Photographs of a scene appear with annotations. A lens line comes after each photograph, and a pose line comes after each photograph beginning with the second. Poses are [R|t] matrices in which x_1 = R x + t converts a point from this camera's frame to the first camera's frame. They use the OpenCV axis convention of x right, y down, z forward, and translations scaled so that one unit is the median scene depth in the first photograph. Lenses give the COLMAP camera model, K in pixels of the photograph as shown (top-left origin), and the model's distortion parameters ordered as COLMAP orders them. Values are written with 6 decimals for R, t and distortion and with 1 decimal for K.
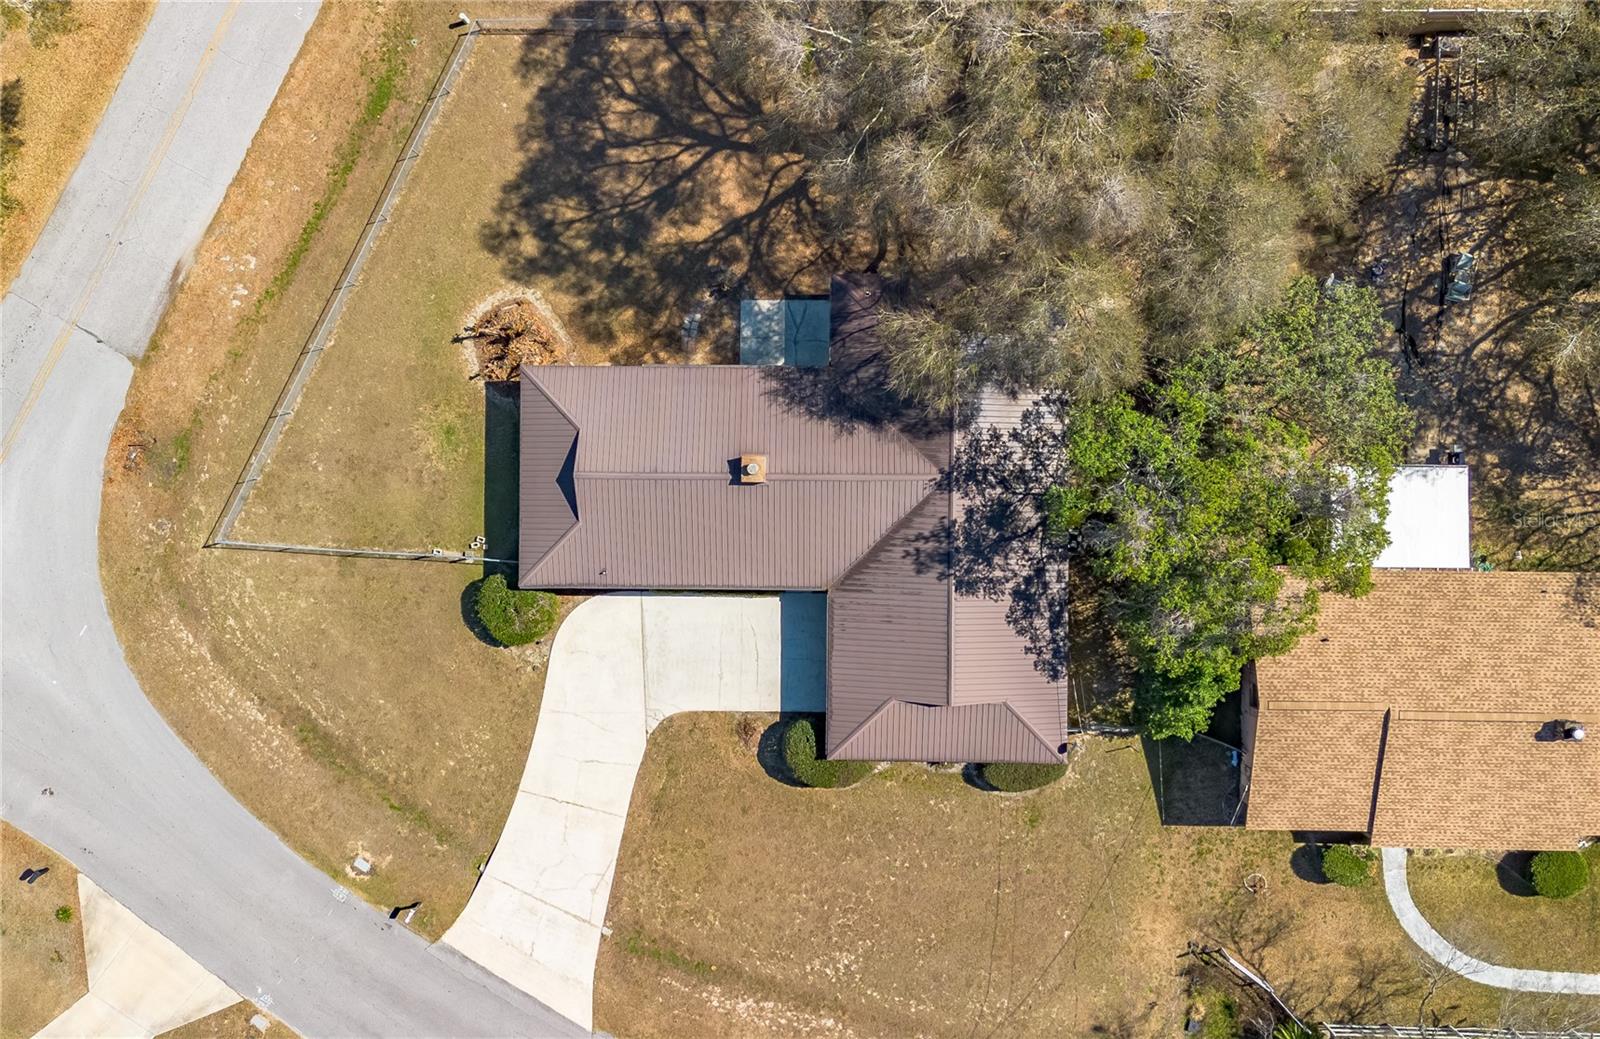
lens RADIAL K [[1301.9, 0, 783.7], [0, 1301.9, 518.5], [0, 0, 1]] dist [0.035658, -0.010633]
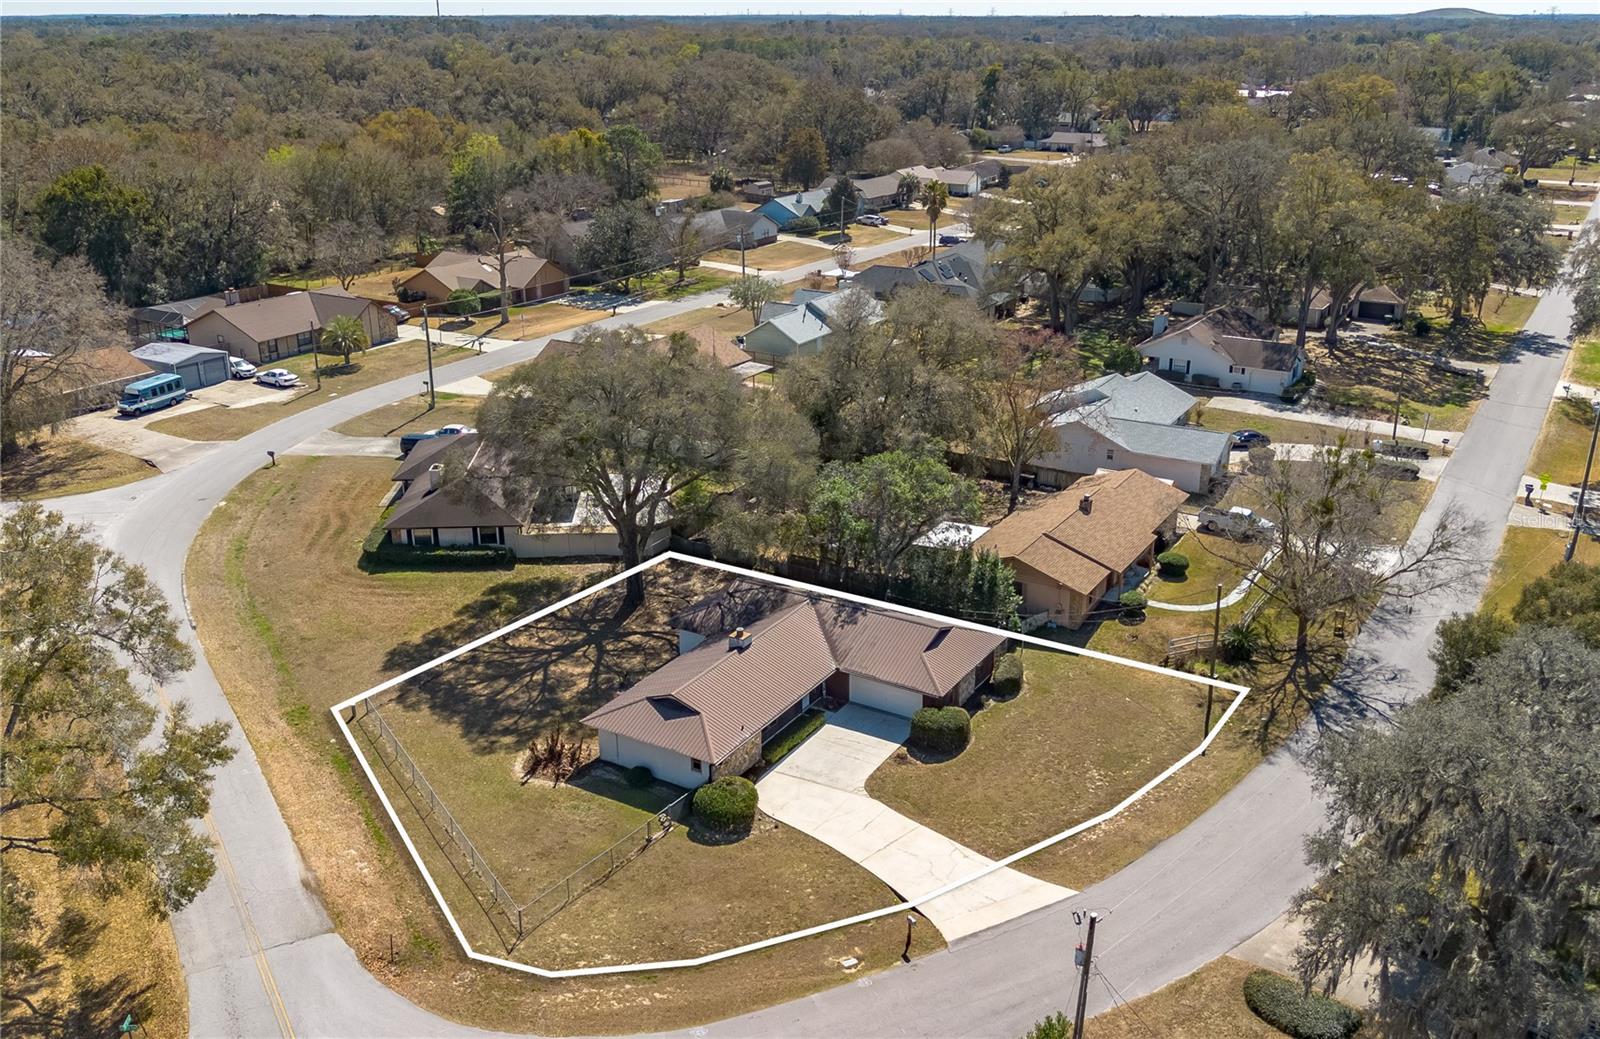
lens RADIAL K [[1301.9, 0, 783.7], [0, 1301.9, 518.5], [0, 0, 1]] dist [0.035658, -0.010633]
pose [[0.523639, -0.289165, 0.801365, -1.071612], [0.851748, 0.197695, -0.485224, 0.649718], [-0.018116, 0.936643, 0.349816, 0.314146]]
